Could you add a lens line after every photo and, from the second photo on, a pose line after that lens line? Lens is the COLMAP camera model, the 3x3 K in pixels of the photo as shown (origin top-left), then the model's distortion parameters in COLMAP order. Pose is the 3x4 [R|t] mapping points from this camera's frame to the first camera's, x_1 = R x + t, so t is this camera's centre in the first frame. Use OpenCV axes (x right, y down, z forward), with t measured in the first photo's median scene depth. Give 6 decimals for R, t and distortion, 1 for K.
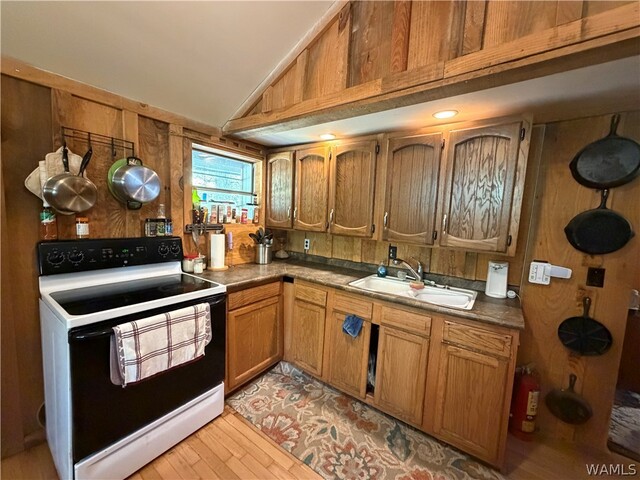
lens RADIAL K [[253.6, 0, 320.9], [0, 253.6, 241.3], [0, 0, 1]] dist [-0.001831, 0.000142]
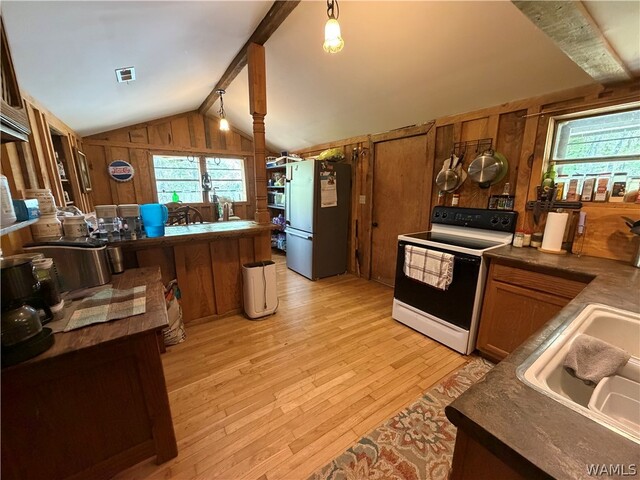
lens RADIAL K [[253.6, 0, 319.1], [0, 253.6, 240.8], [0, 0, 1]] dist [-0.001831, 0.000142]
pose [[-0.329113, 0.144746, -0.933131, 0.895820], [-0.113516, 0.974951, 0.191270, -0.008476], [0.937443, 0.168874, -0.304439, 0.626470]]
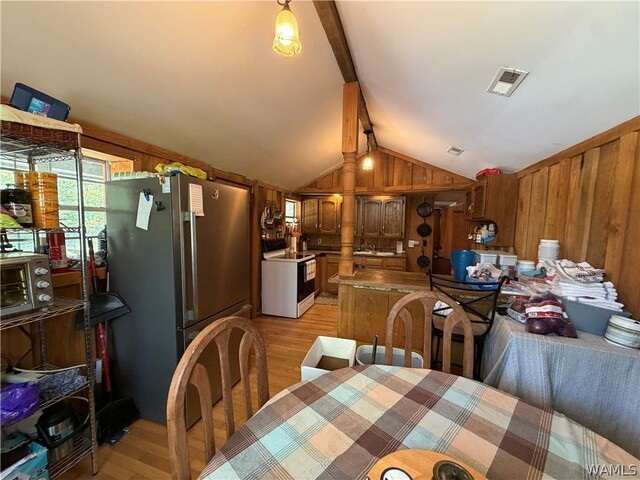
lens RADIAL K [[253.6, 0, 320.9], [0, 253.6, 242.0], [0, 0, 1]] dist [-0.001831, 0.000142]
pose [[0.948930, -0.051687, 0.311223, -1.111822], [0.059054, 0.998153, -0.014289, 0.079249], [-0.309909, 0.031938, 0.950230, -1.552968]]
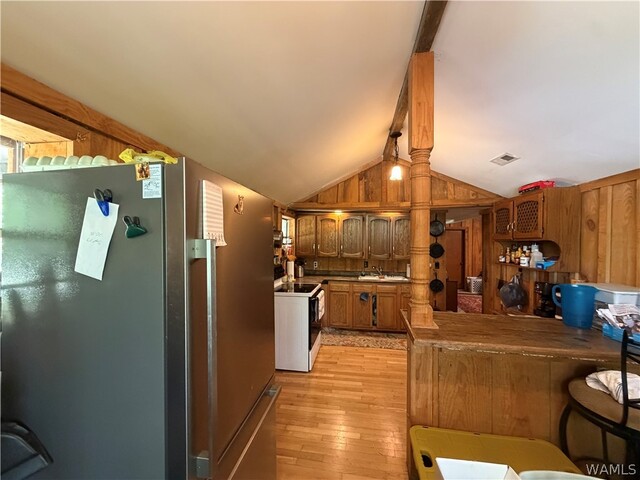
lens RADIAL K [[253.6, 0, 319.3], [0, 253.6, 242.3], [0, 0, 1]] dist [-0.001831, 0.000142]
pose [[0.896243, -0.040885, 0.441675, -1.298992], [0.080438, 0.994214, -0.071190, -0.026210], [-0.436209, 0.099331, 0.894346, -0.966727]]
